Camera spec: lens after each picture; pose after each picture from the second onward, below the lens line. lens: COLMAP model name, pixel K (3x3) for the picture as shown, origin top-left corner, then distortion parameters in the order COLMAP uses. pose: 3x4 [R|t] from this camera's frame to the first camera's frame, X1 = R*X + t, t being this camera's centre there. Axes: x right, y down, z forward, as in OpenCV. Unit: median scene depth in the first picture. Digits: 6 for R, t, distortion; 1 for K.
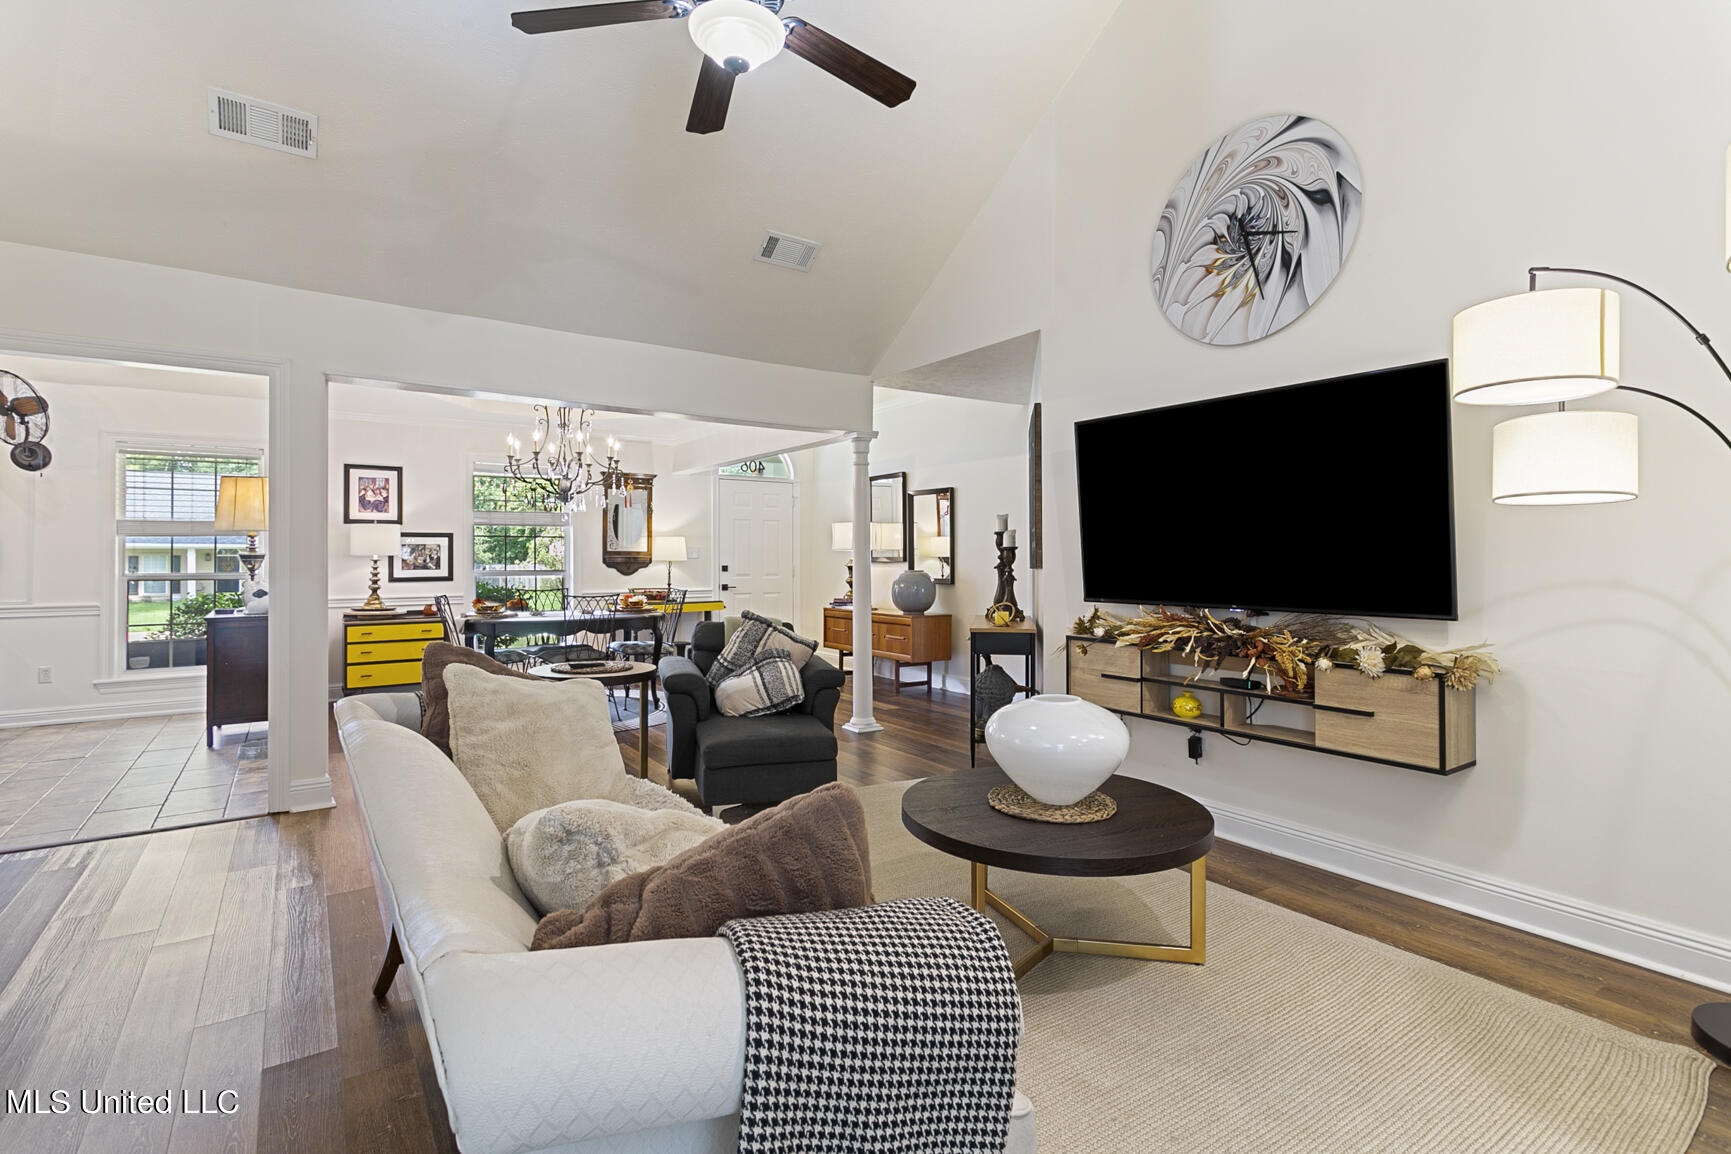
lens RADIAL K [[809.4, 0, 870.8], [0, 809.4, 549.3], [0, 0, 1]] dist [-0.000131, 0.000181]
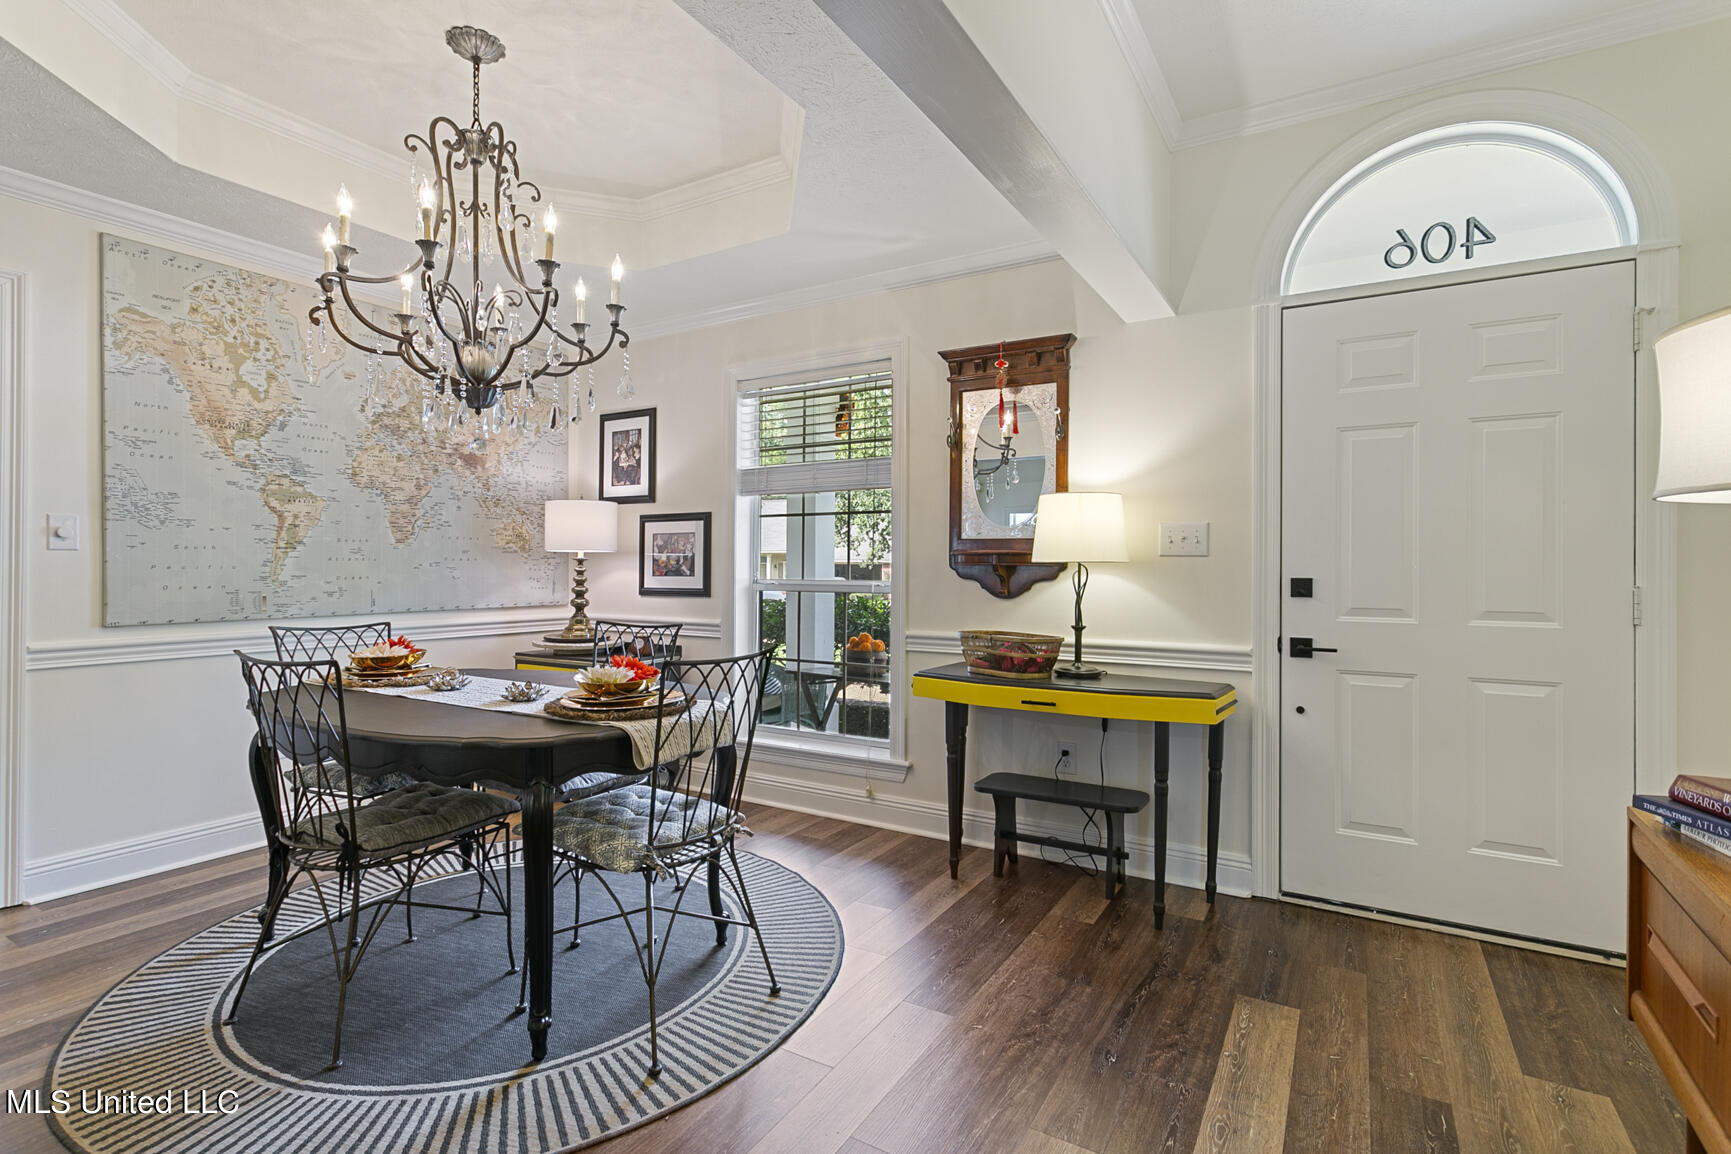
lens RADIAL K [[834.1, 0, 865.6], [0, 834.1, 556.8], [0, 0, 1]] dist [0.002122, 0.000735]
pose [[0.407372, -0.007461, -0.913232, 0.060533], [0.006233, 0.999966, -0.005389, 0.015336], [0.913241, -0.003497, 0.407404, 0.893233]]
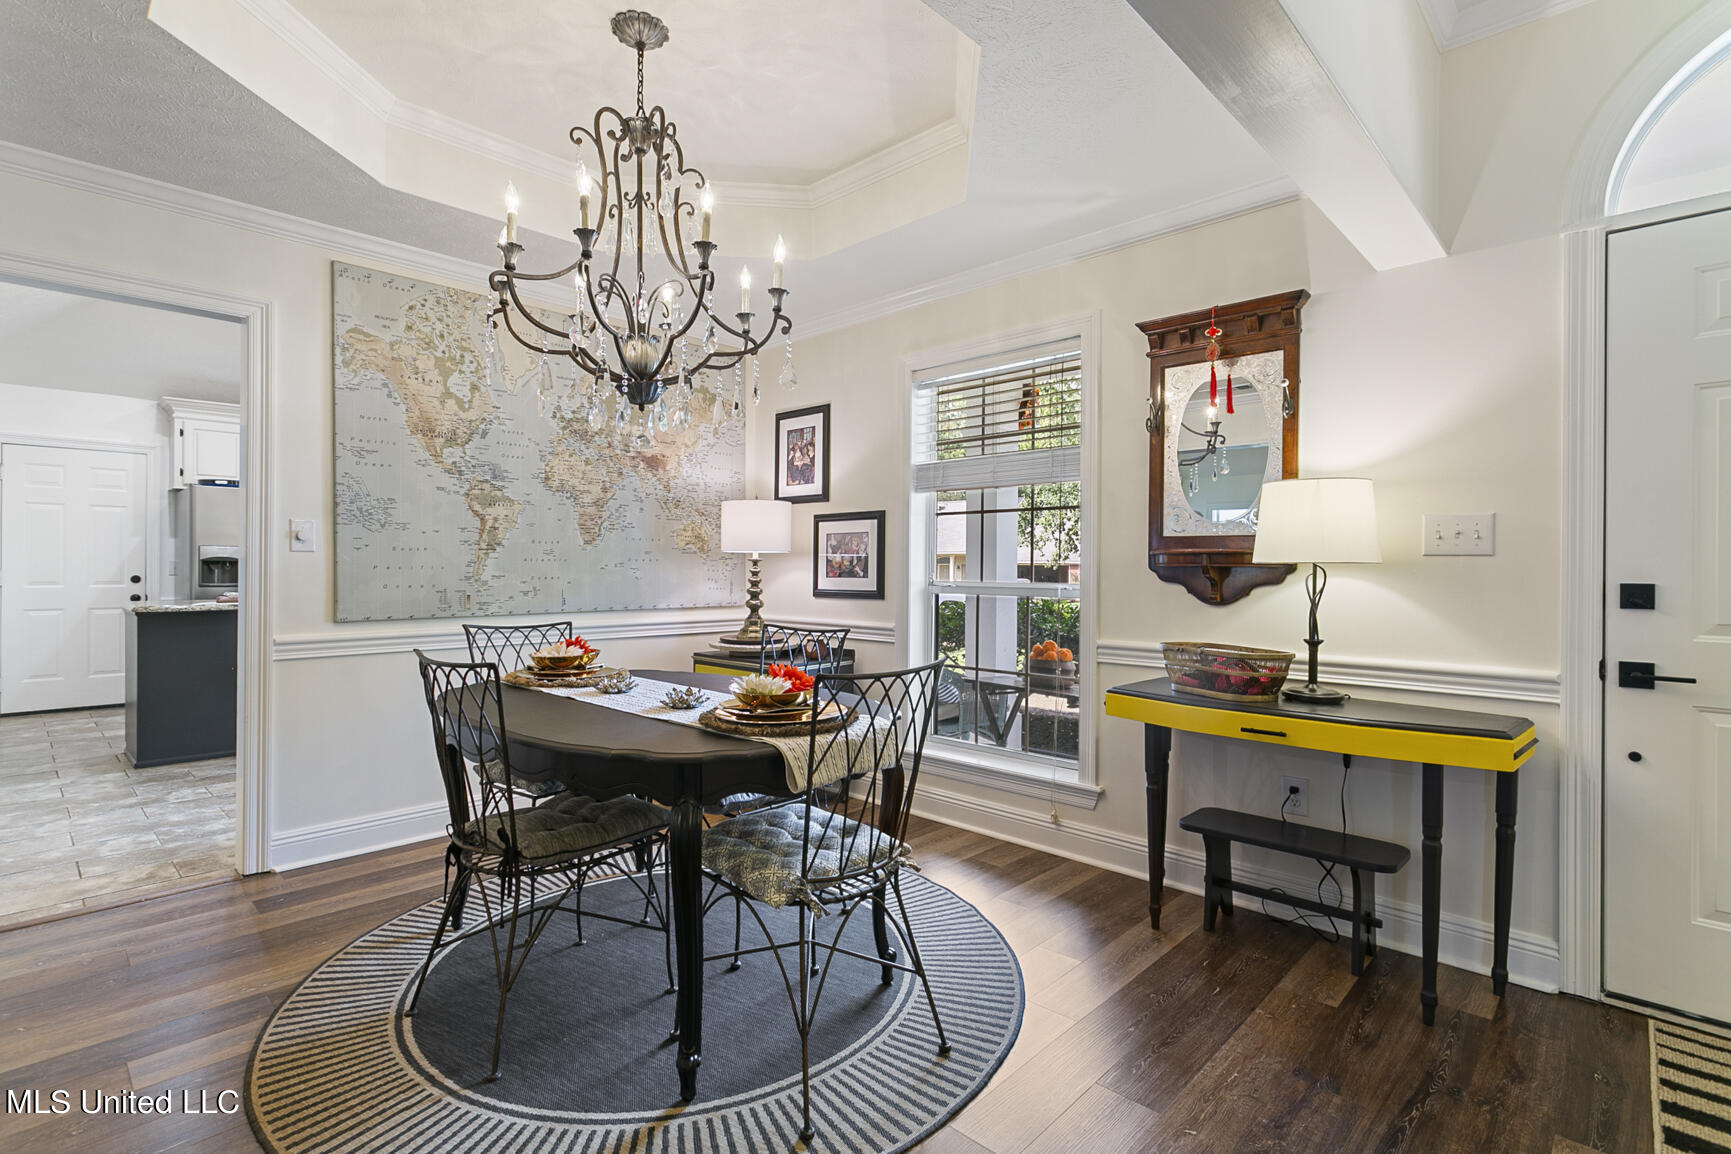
lens RADIAL K [[827.9, 0, 862.0], [0, 827.9, 567.2], [0, 0, 1]] dist [0.001748, 0.000516]
pose [[0.193790, 0.003301, -0.981038, 0.021608], [0.006098, 0.999971, 0.004569, 0.015537], [0.981024, -0.006868, 0.193764, 0.910830]]
